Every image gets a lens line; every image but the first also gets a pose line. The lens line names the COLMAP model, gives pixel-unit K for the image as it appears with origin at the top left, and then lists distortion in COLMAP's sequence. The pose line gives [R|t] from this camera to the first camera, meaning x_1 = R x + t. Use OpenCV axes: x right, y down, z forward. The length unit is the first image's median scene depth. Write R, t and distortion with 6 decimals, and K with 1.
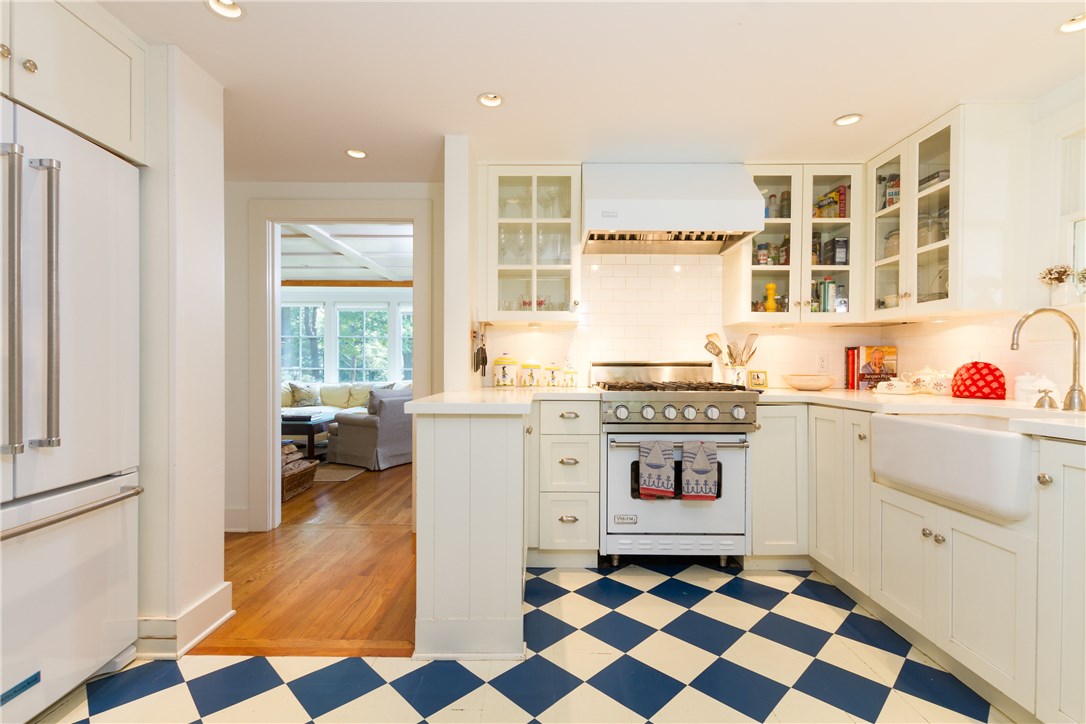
lens RADIAL K [[502.5, 0, 556.7], [0, 502.5, 368.0], [0, 0, 1]] dist [0.000131, -0.000182]
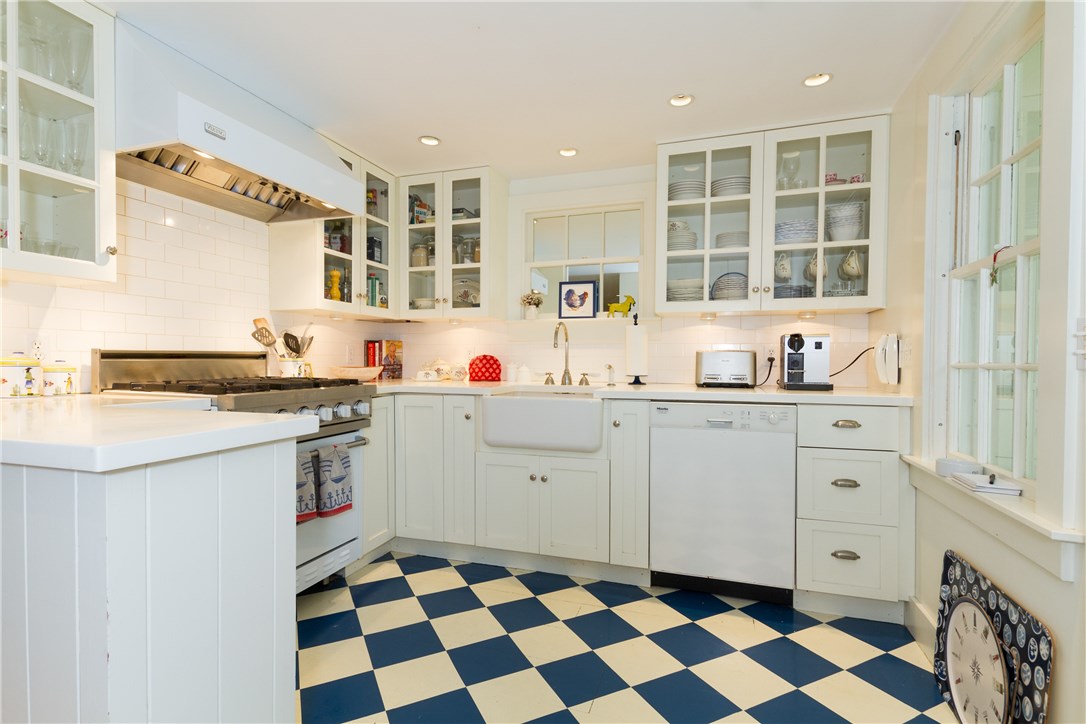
lens RADIAL K [[502.5, 0, 556.7], [0, 502.5, 368.0], [0, 0, 1]] dist [0.000131, -0.000182]
pose [[0.312772, -0.019220, 0.949634, -0.404834], [0.003659, 0.999812, 0.019030, -0.001647], [-0.949821, -0.002477, 0.312784, 0.361989]]
